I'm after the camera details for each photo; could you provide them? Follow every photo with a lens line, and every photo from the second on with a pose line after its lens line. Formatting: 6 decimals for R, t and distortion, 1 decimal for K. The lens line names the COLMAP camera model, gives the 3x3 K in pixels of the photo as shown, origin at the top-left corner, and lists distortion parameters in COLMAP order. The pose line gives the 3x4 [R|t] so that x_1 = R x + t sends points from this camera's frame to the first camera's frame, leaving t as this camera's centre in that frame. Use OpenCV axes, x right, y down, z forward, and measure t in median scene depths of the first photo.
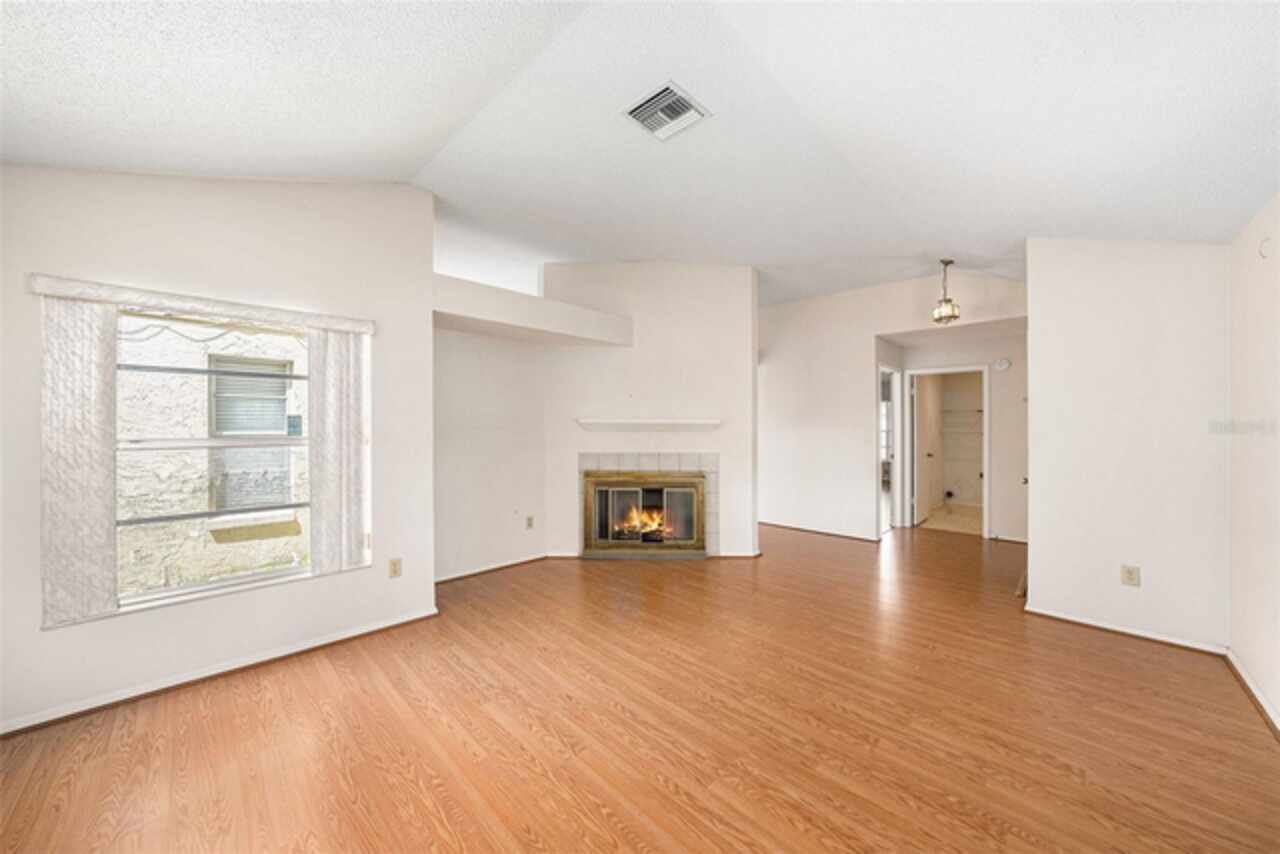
lens RADIAL K [[448.5, 0, 644.8], [0, 448.5, 422.7], [0, 0, 1]] dist [-0.030049, 0.008578]
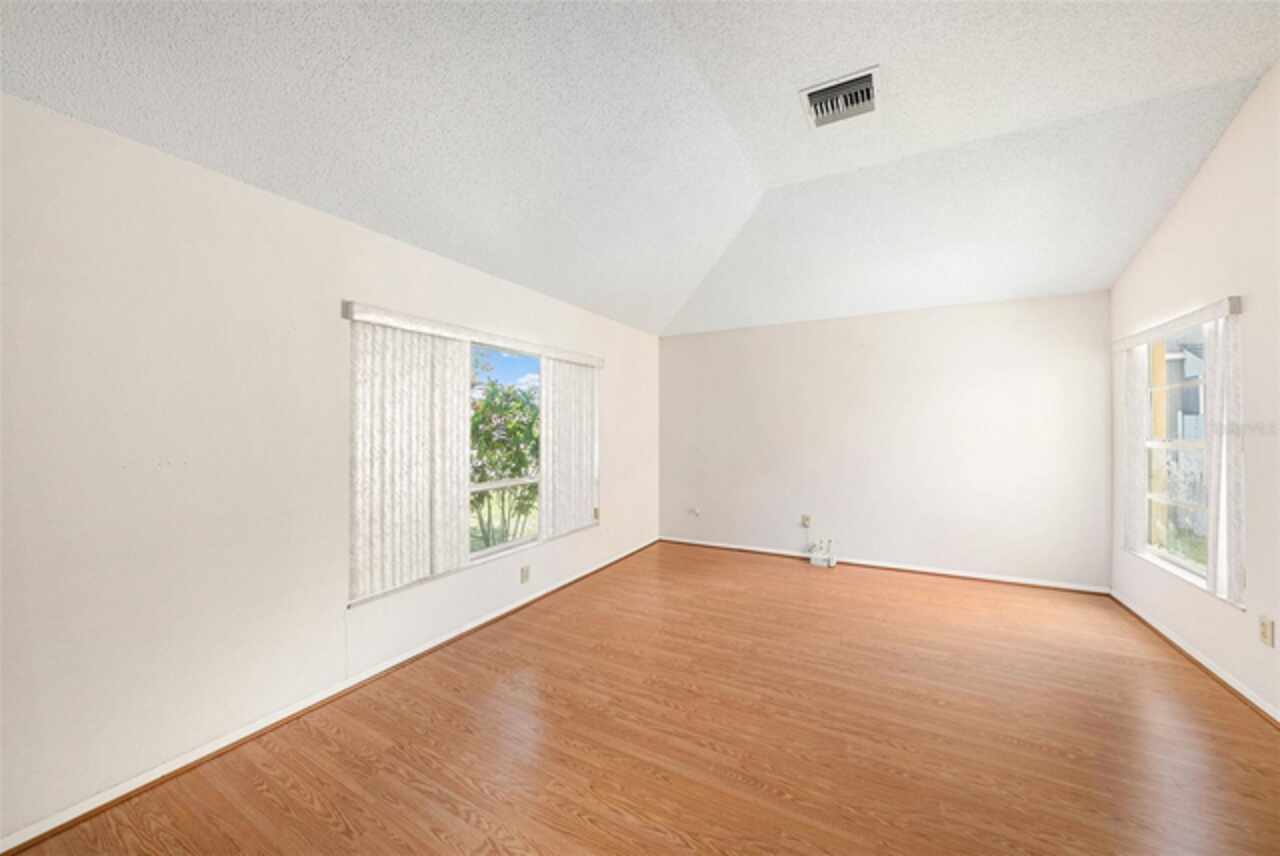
lens RADIAL K [[448.5, 0, 644.8], [0, 448.5, 423.7], [0, 0, 1]] dist [-0.030049, 0.008578]
pose [[-0.963977, 0.002131, -0.265978, 0.773077], [0.004255, 0.999963, -0.007409, 0.016330], [0.265952, -0.008274, -0.963951, 1.983872]]
